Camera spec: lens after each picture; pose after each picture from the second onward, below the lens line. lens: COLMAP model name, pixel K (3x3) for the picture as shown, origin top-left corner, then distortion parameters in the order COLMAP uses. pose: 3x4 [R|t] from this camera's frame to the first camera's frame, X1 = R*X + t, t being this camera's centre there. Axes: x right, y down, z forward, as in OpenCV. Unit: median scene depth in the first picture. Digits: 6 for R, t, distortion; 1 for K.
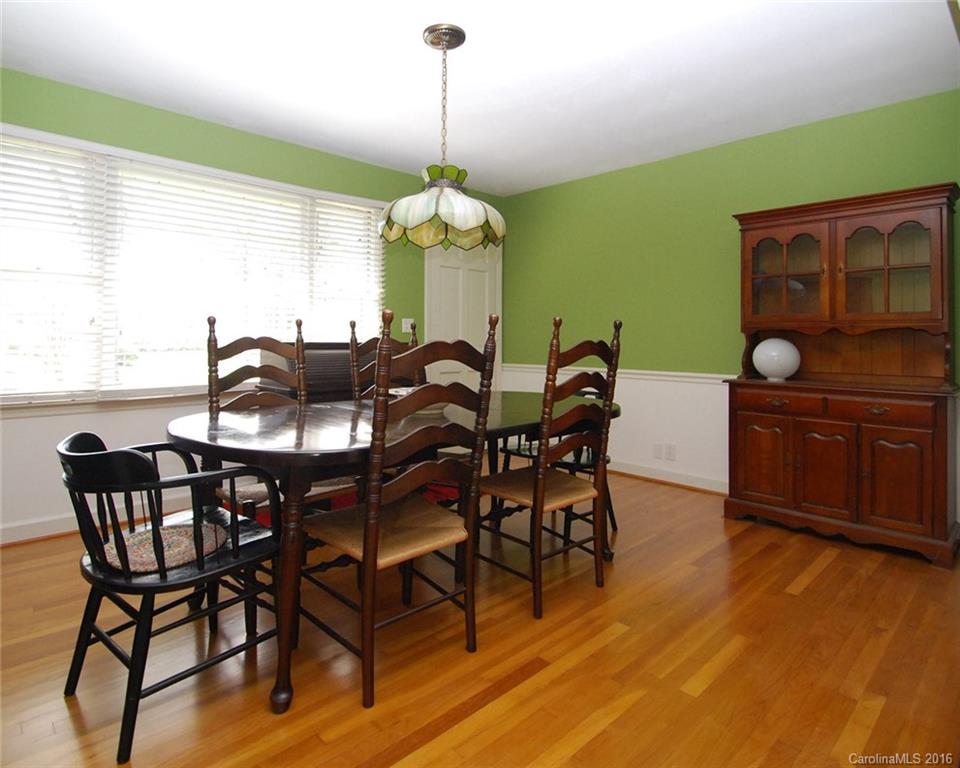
lens RADIAL K [[572.0, 0, 480.0], [0, 572.0, 384.0], [0, 0, 1]] dist [-0.002110, -0.000624]
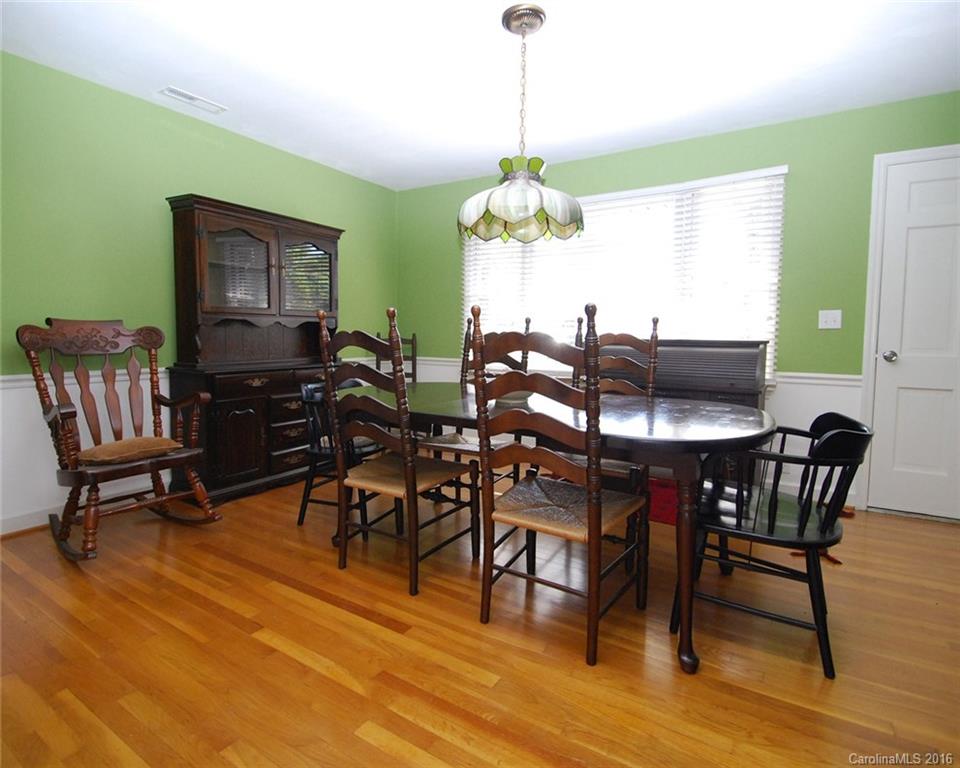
lens RADIAL K [[494.8, 0, 480.7], [0, 494.8, 395.0], [0, 0, 1]] dist [-0.057859, 0.000044]
pose [[0.258235, 0.120518, -0.958536, 0.859216], [-0.090693, 0.990831, 0.100145, -0.053584], [0.961816, 0.061072, 0.266797, 0.761231]]
